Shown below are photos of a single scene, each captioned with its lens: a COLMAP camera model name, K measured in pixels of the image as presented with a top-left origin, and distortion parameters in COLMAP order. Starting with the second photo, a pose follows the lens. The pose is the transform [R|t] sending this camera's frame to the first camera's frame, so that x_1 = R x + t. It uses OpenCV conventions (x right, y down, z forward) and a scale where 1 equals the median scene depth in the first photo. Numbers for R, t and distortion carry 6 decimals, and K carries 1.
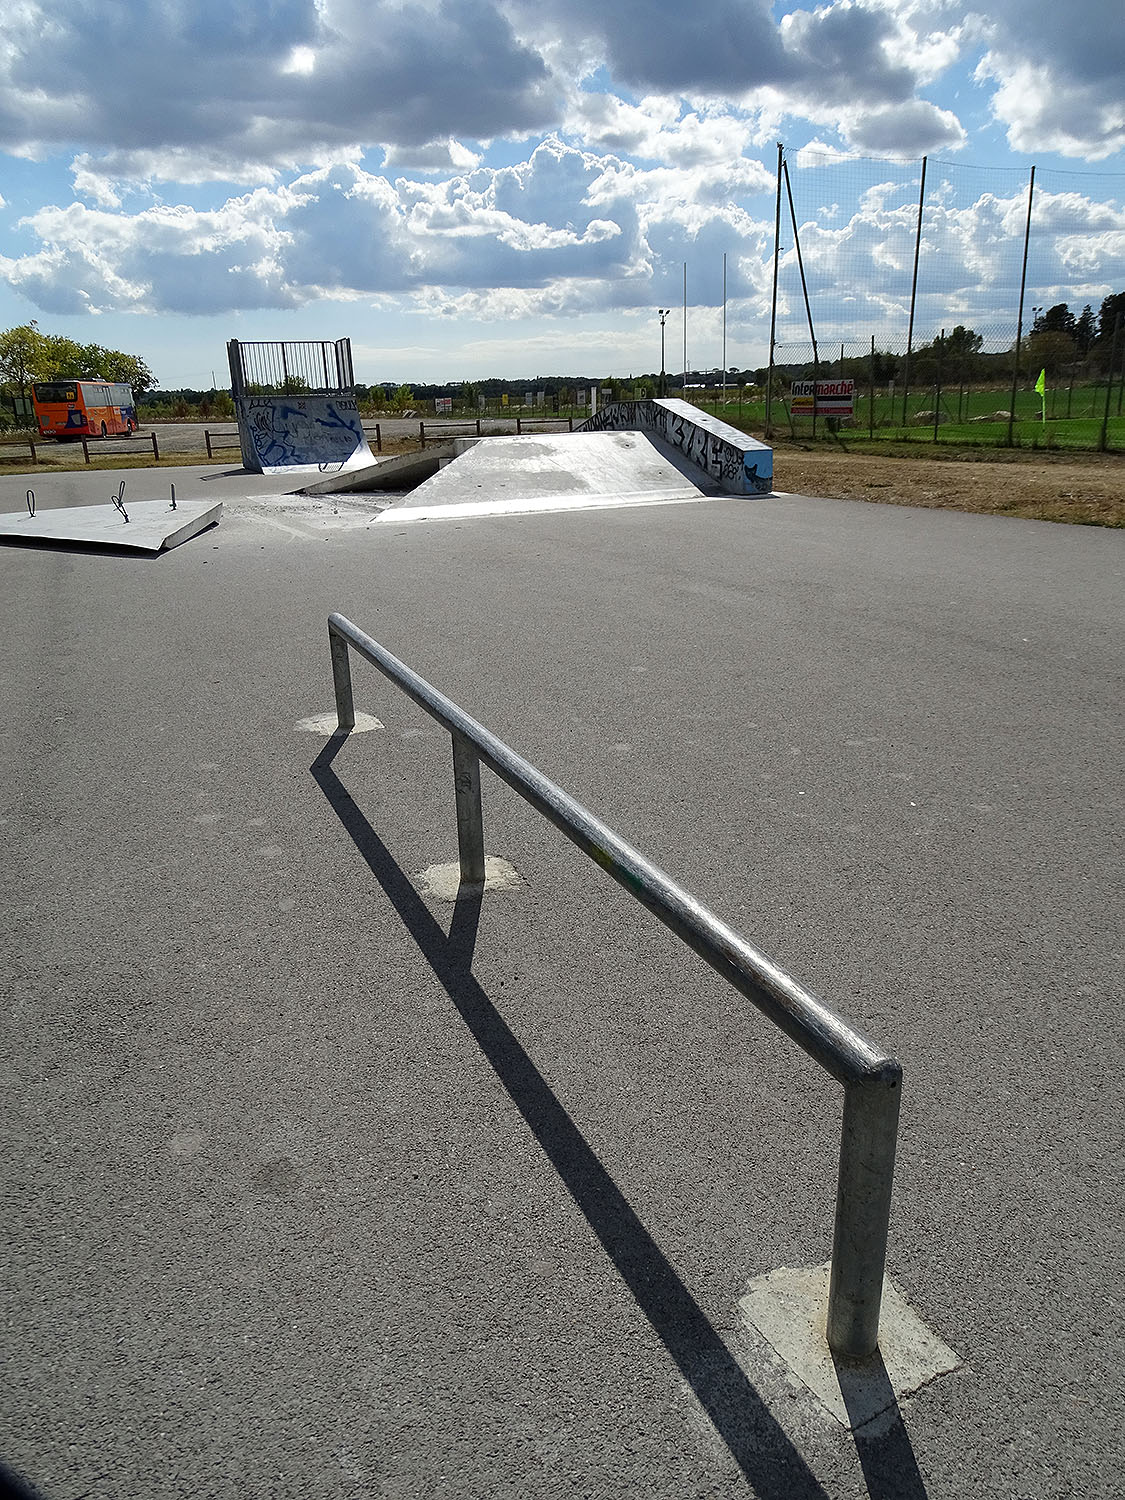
lens RADIAL K [[1056.5, 0, 548.1], [0, 1056.5, 738.7], [0, 0, 1]] dist [0.004808, 0.003636]
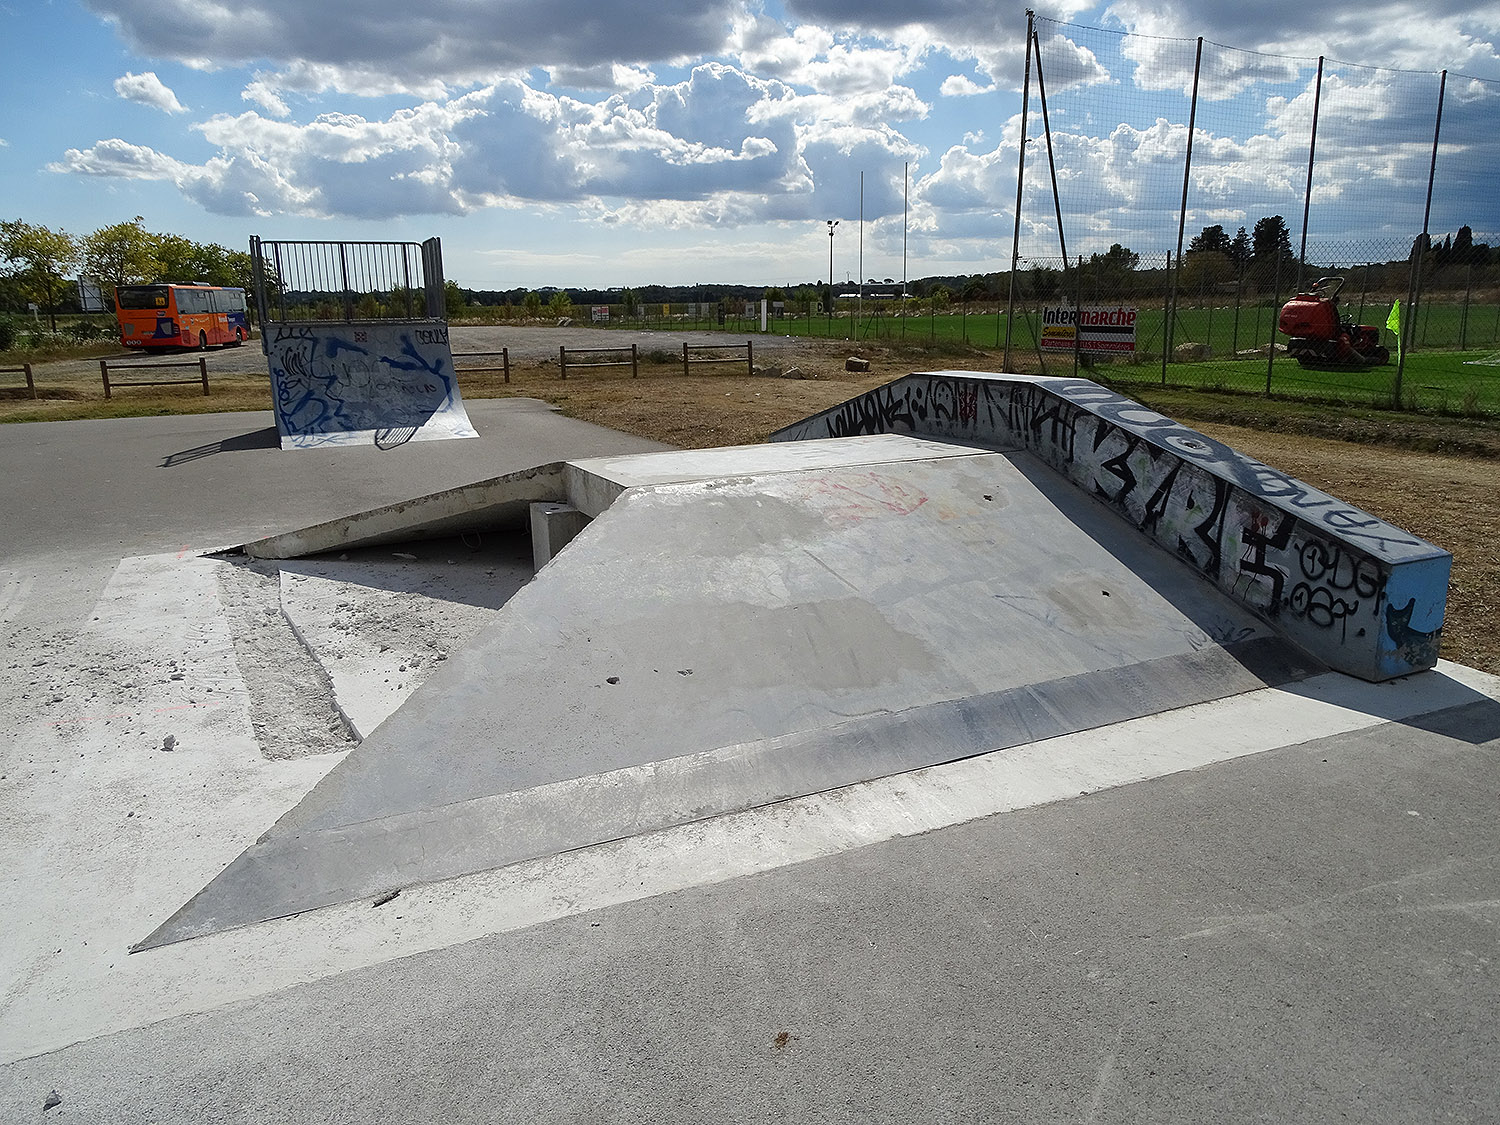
lens RADIAL K [[1056.5, 0, 755.0], [0, 1056.5, 531.0], [0, 0, 1]] dist [0.004808, 0.003636]
pose [[0.998864, 0.006972, 0.047133, -0.020018], [-0.002192, 0.994914, -0.100702, -0.131129], [-0.047595, 0.100485, 0.993800, 0.352378]]
